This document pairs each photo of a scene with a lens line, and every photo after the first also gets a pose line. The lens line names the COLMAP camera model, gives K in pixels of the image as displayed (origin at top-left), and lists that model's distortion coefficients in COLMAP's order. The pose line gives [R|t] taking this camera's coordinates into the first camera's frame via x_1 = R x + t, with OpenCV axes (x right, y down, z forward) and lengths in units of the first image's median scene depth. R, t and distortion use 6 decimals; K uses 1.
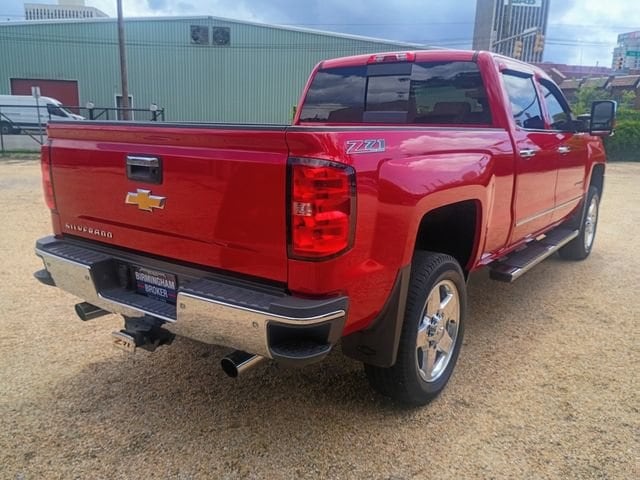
lens RADIAL K [[553.1, 0, 328.0], [0, 553.1, 240.2], [0, 0, 1]] dist [0.063339, -0.097679]
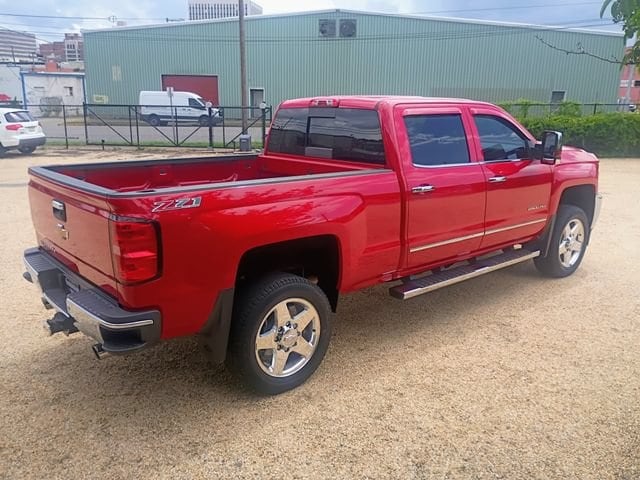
lens RADIAL K [[555.4, 0, 334.3], [0, 555.4, 238.4], [0, 0, 1]] dist [0.019942, -0.001170]
pose [[0.971341, 0.044913, -0.233408, 0.432112], [-0.038977, 0.998790, 0.029983, -0.077744], [0.234472, -0.020026, 0.971917, -0.149602]]
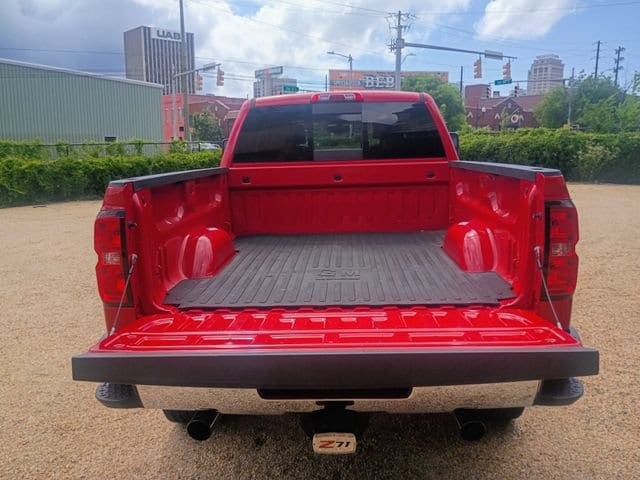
lens RADIAL K [[554.0, 0, 320.0], [0, 554.0, 240.0], [0, 0, 1]] dist [0.043862, -0.064920]
pose [[0.836783, -0.128915, 0.532141, -0.497172], [0.155654, 0.987797, -0.005462, -0.071075], [-0.524943, 0.087400, 0.846638, 0.184898]]
